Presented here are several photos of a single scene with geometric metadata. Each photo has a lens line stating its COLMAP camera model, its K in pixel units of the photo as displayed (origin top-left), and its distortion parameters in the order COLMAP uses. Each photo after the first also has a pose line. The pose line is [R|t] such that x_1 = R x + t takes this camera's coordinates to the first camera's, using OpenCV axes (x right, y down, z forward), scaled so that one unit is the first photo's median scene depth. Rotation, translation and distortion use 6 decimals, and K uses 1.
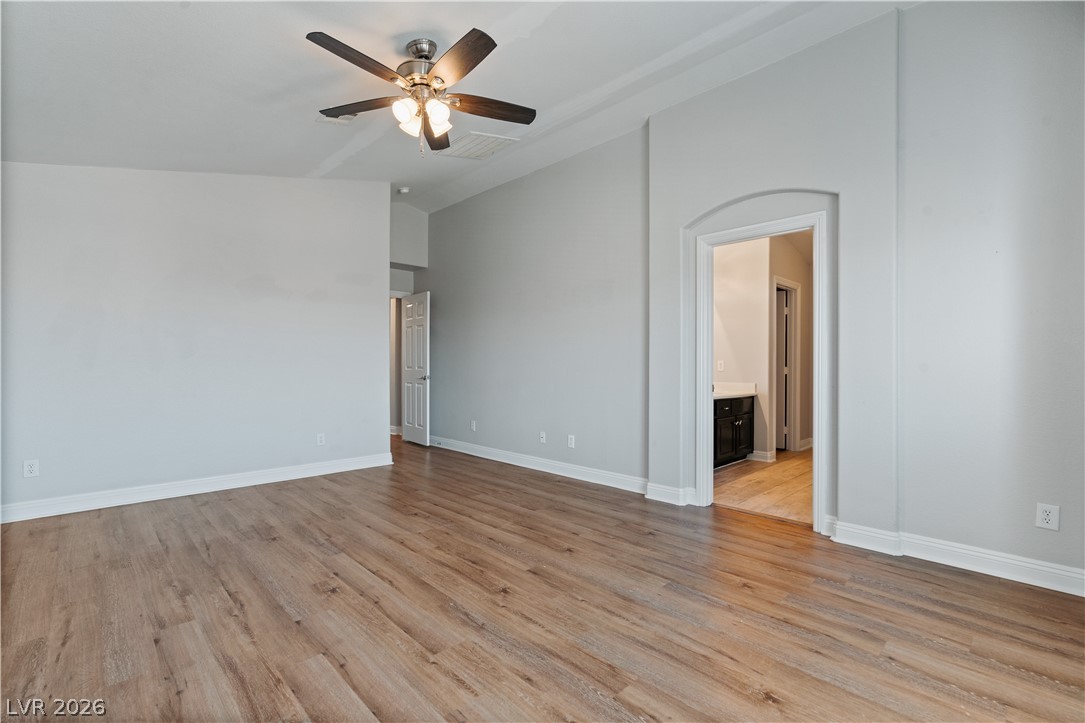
lens RADIAL K [[491.7, 0, 540.0], [0, 491.7, 349.8], [0, 0, 1]] dist [-0.008455, 0.001203]
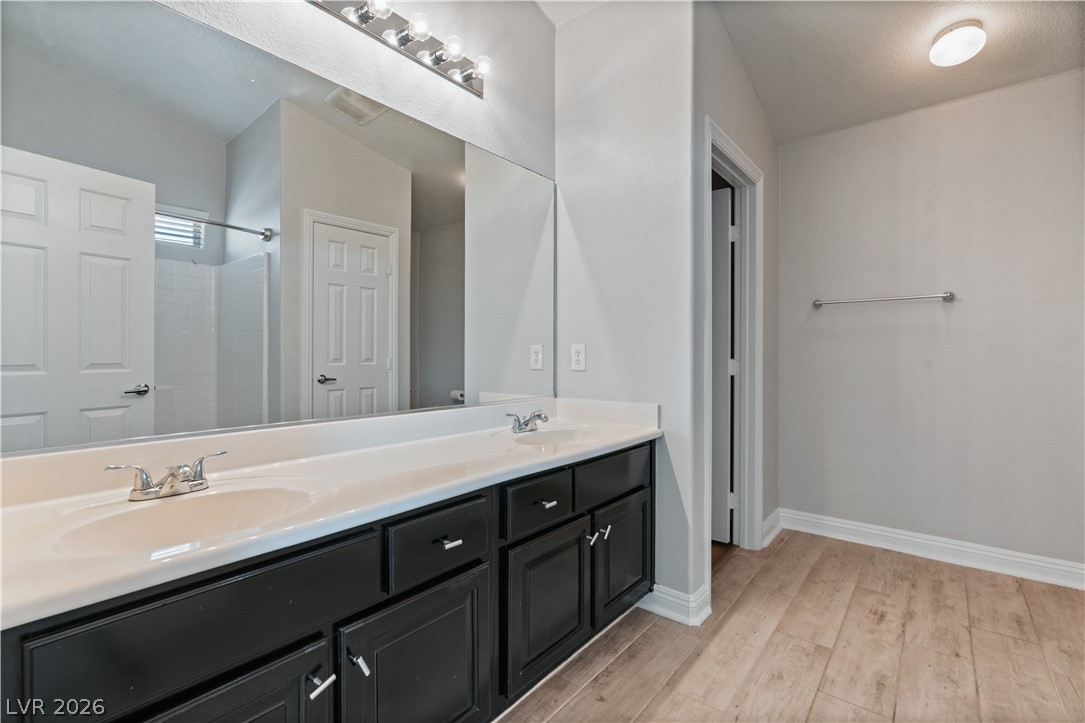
lens RADIAL K [[491.7, 0, 540.0], [0, 491.7, 349.8], [0, 0, 1]] dist [-0.008455, 0.001203]
pose [[0.992926, -0.009153, 0.118379, 0.281390], [0.007363, 0.999852, 0.015550, 0.019194], [-0.118503, -0.014569, 0.992847, 0.591078]]
